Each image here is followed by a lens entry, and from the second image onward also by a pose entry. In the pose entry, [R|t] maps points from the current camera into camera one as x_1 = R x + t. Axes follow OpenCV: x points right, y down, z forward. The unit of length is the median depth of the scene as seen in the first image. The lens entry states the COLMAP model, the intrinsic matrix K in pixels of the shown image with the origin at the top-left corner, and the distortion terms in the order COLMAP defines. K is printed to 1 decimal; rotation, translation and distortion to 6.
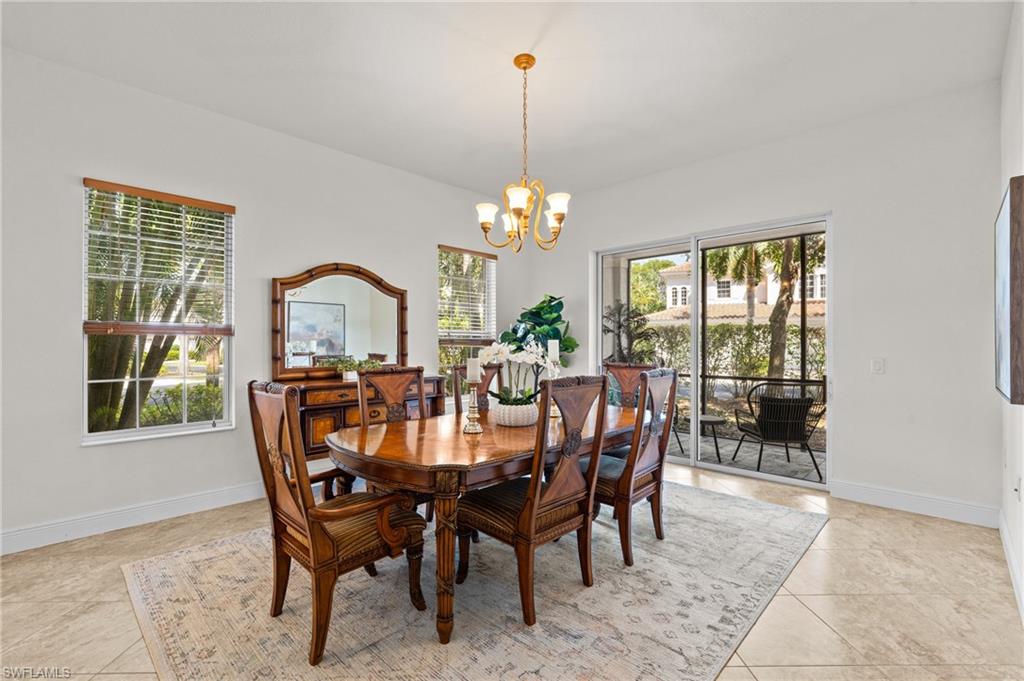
lens RADIAL K [[461.2, 0, 513.5], [0, 461.2, 343.6], [0, 0, 1]] dist [-0.001111, 0.000179]
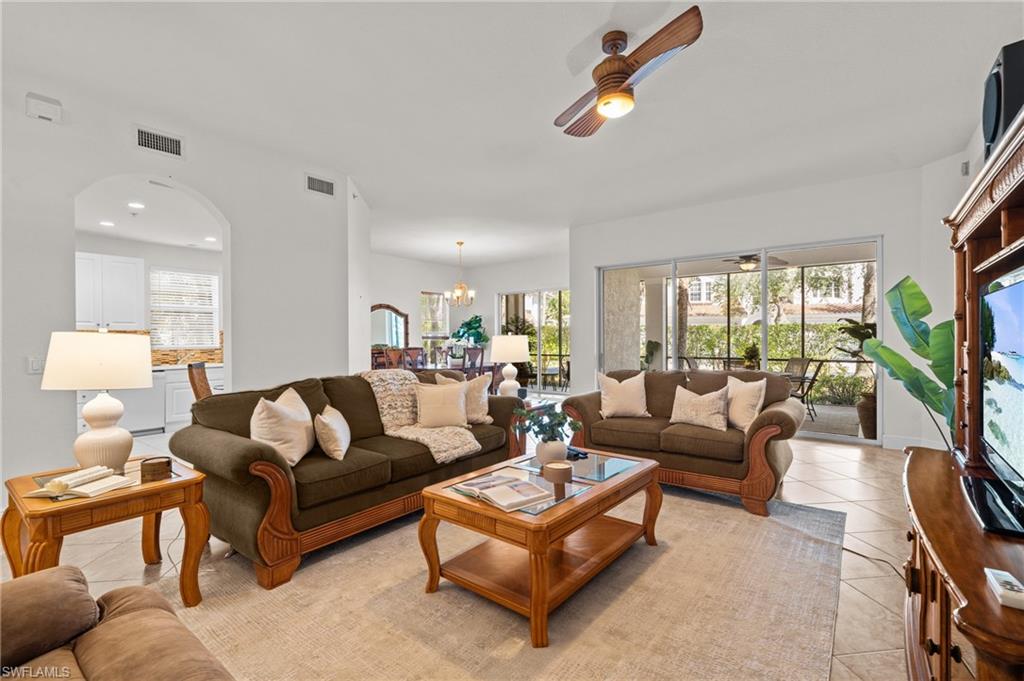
lens RADIAL K [[461.2, 0, 509.6], [0, 461.2, 339.6], [0, 0, 1]] dist [-0.001111, 0.000179]
pose [[0.994695, -0.003519, 0.102804, 0.020582], [0.003094, 0.999986, 0.004297, -0.003561], [-0.102818, -0.003956, 0.994692, -1.227445]]
